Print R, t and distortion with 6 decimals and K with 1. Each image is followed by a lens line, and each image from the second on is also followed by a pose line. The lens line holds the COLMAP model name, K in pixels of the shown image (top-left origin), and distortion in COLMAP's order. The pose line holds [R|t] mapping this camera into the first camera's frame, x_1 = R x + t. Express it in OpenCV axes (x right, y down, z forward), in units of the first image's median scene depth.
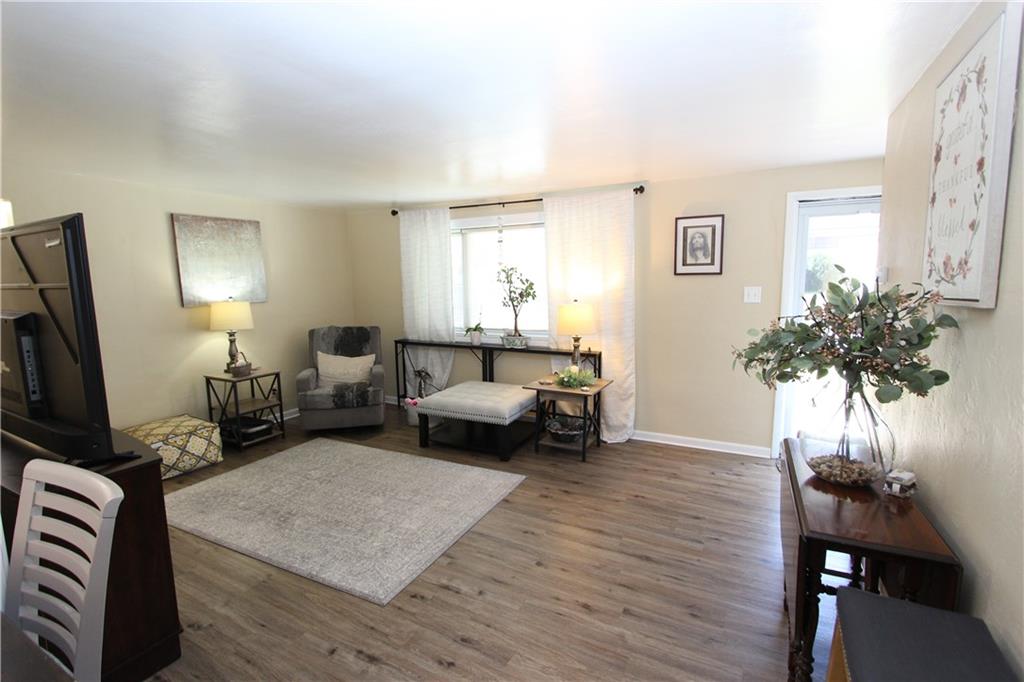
lens RADIAL K [[470.9, 0, 511.0], [0, 470.9, 344.1], [0, 0, 1]] dist [-0.019423, 0.000921]
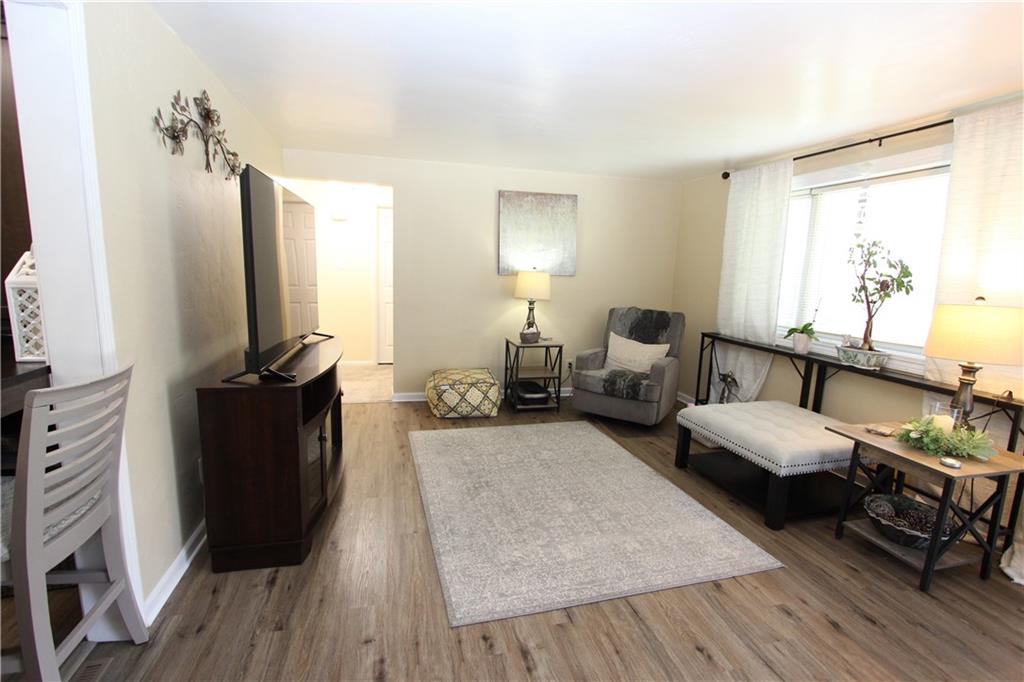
lens RADIAL K [[470.9, 0, 511.0], [0, 470.9, 344.1], [0, 0, 1]] dist [-0.019423, 0.000921]
pose [[0.671627, 0.153611, -0.724790, 0.157261], [-0.141344, 0.986869, 0.078179, -0.006025], [0.727282, 0.049938, 0.684520, 0.239431]]
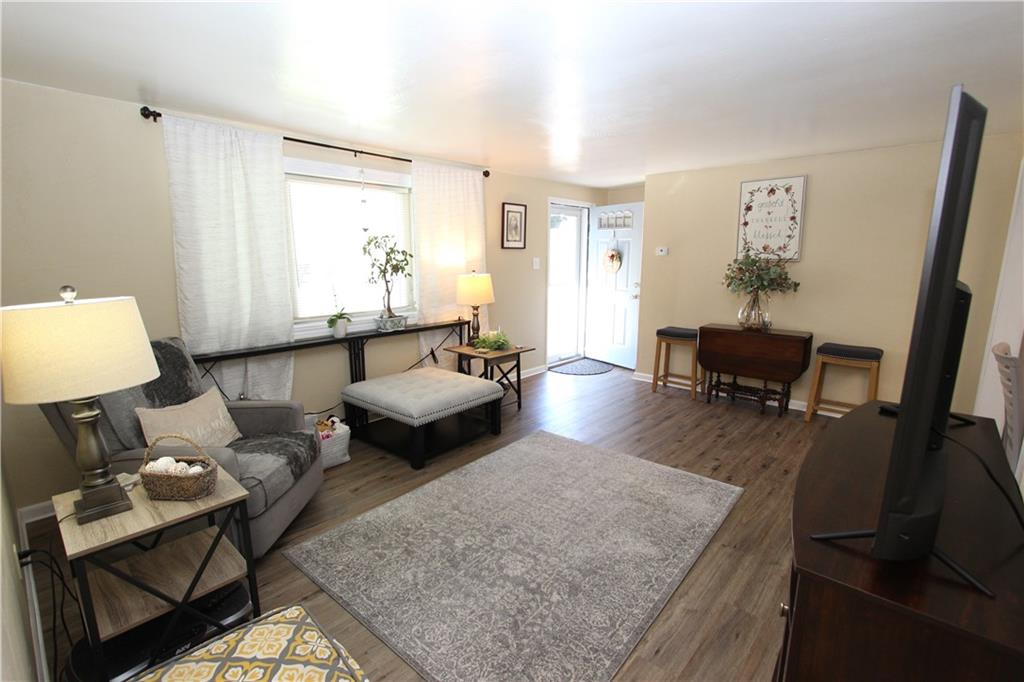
lens RADIAL K [[470.9, 0, 511.0], [0, 470.9, 344.1], [0, 0, 1]] dist [-0.019423, 0.000921]
pose [[0.241651, -0.171107, 0.955158, -0.819535], [0.125917, 0.981537, 0.143976, -0.068841], [-0.962159, 0.085478, 0.258735, 0.621888]]
